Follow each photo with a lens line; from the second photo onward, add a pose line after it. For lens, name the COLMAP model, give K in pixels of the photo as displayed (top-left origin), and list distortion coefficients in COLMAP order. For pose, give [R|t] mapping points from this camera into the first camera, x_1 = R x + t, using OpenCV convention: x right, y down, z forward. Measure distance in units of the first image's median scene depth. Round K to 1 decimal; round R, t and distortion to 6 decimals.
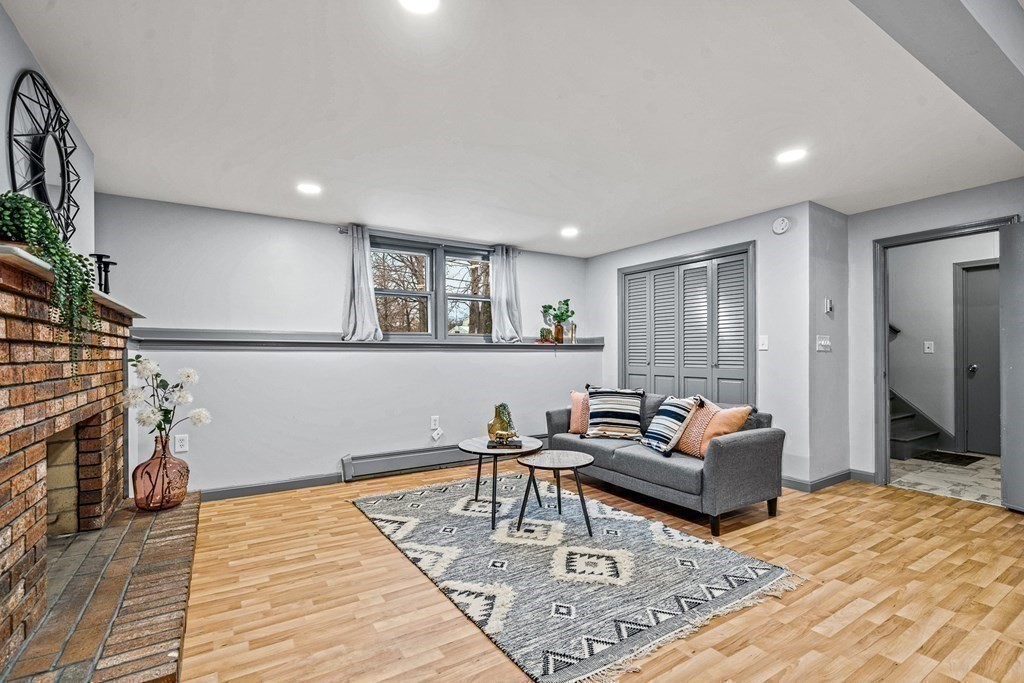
lens RADIAL K [[463.9, 0, 496.6], [0, 463.9, 351.4], [0, 0, 1]] dist [-0.005988, 0.003950]
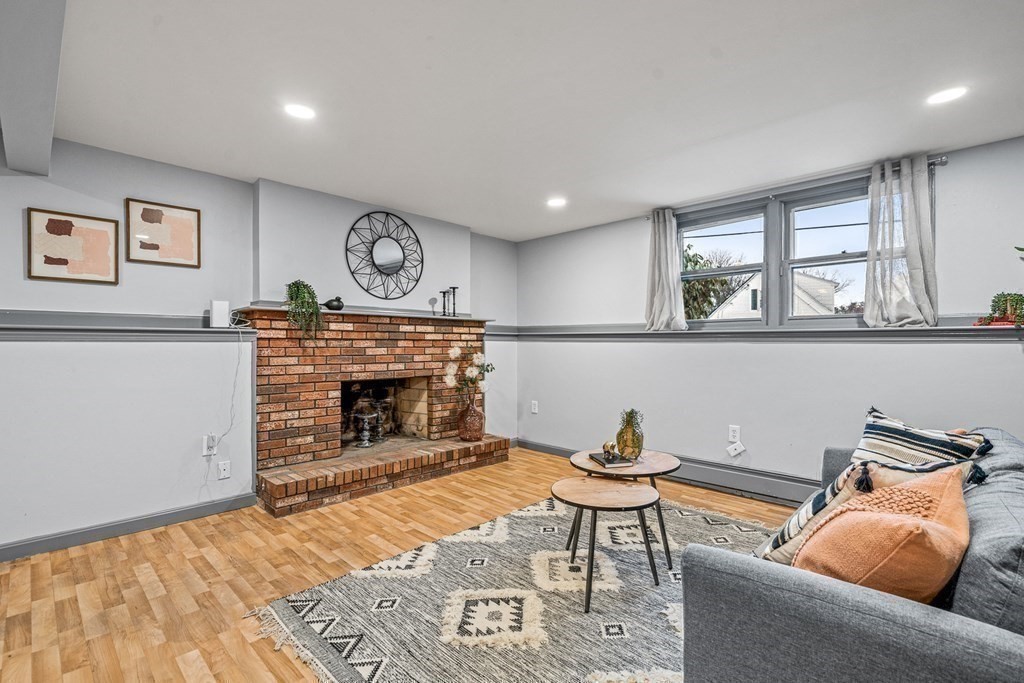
lens RADIAL K [[463.9, 0, 519.0], [0, 463.9, 344.4], [0, 0, 1]] dist [-0.005988, 0.003950]
pose [[0.258957, 0.005458, -0.965873, 0.874205], [0.002122, 0.999978, 0.006220, -0.002329], [0.965887, -0.003660, 0.258940, 0.759568]]
